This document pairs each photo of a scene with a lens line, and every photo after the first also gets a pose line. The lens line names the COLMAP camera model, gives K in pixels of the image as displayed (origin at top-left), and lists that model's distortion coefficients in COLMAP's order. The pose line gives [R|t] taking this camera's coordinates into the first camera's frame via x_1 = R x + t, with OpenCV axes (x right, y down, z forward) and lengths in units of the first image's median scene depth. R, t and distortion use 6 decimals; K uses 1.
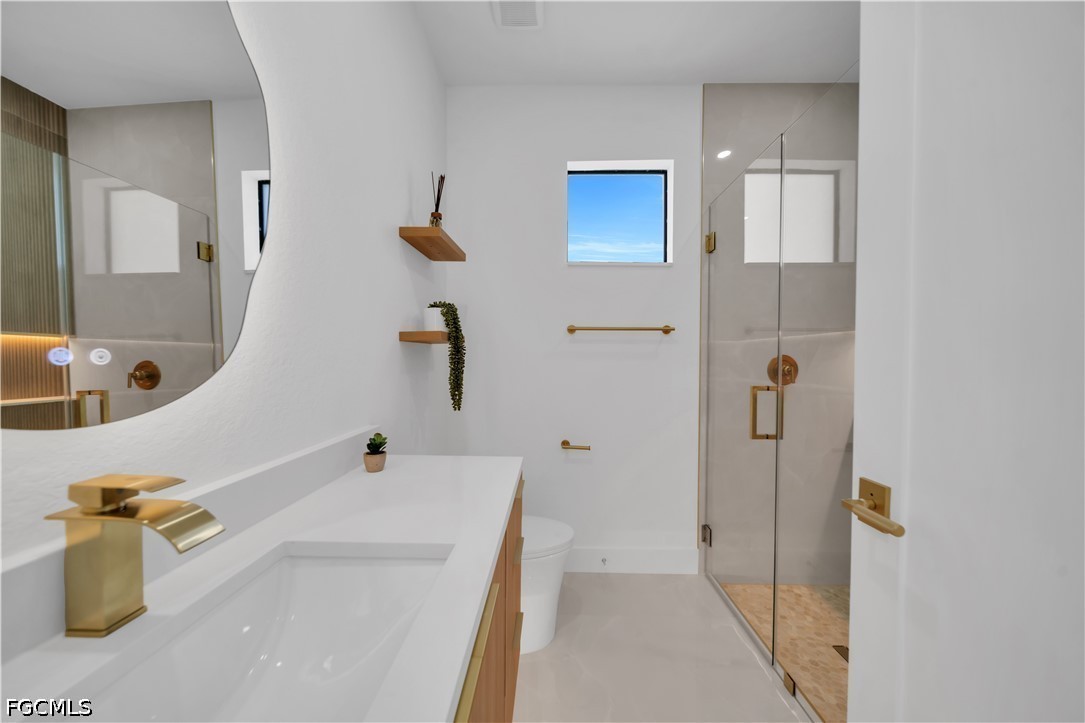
lens RADIAL K [[374.9, 0, 545.6], [0, 374.9, 368.0], [0, 0, 1]] dist [-0.001093, -0.000405]
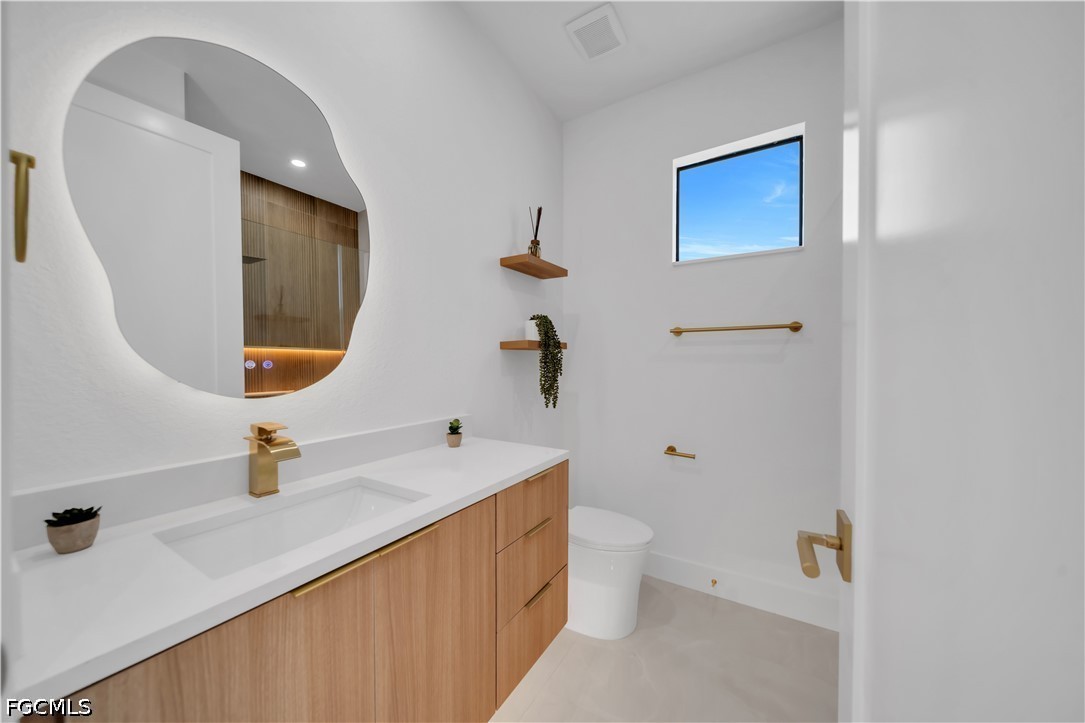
lens RADIAL K [[374.9, 0, 545.6], [0, 374.9, 368.0], [0, 0, 1]] dist [-0.001093, -0.000405]
pose [[0.865691, 0.000420, -0.500578, 0.338986], [-0.005052, 0.999956, -0.007897, -0.000270], [0.500553, 0.009365, 0.865655, -0.004872]]
